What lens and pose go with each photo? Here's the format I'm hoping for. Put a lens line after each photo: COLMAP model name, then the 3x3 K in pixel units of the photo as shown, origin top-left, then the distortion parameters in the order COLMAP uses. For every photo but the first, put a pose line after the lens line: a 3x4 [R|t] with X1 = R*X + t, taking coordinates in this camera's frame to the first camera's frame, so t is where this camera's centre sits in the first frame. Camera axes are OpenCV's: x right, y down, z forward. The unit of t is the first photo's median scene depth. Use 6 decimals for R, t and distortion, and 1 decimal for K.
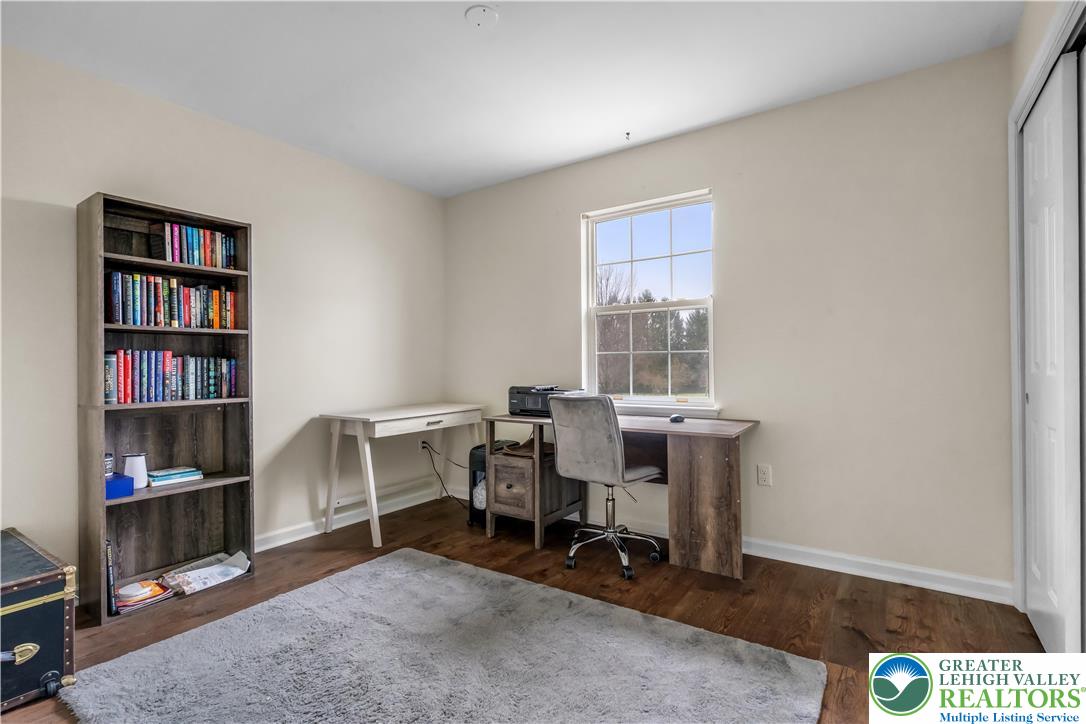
lens RADIAL K [[518.1, 0, 541.5], [0, 518.1, 357.5], [0, 0, 1]] dist [-0.000819, 0.001392]
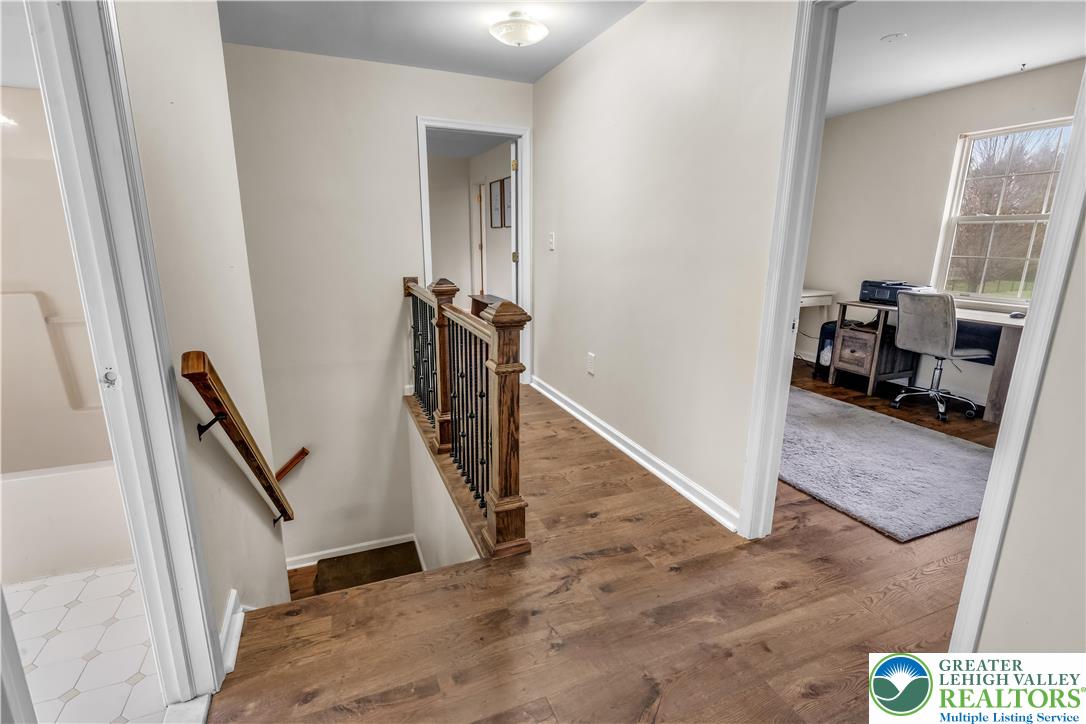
lens RADIAL K [[518.1, 0, 533.0], [0, 518.1, 362.4], [0, 0, 1]] dist [-0.000819, 0.001392]
pose [[0.836355, 0.143064, -0.529190, -0.039583], [-0.006258, 0.967774, 0.251743, -0.077702], [0.548152, -0.207235, 0.810298, -0.658044]]
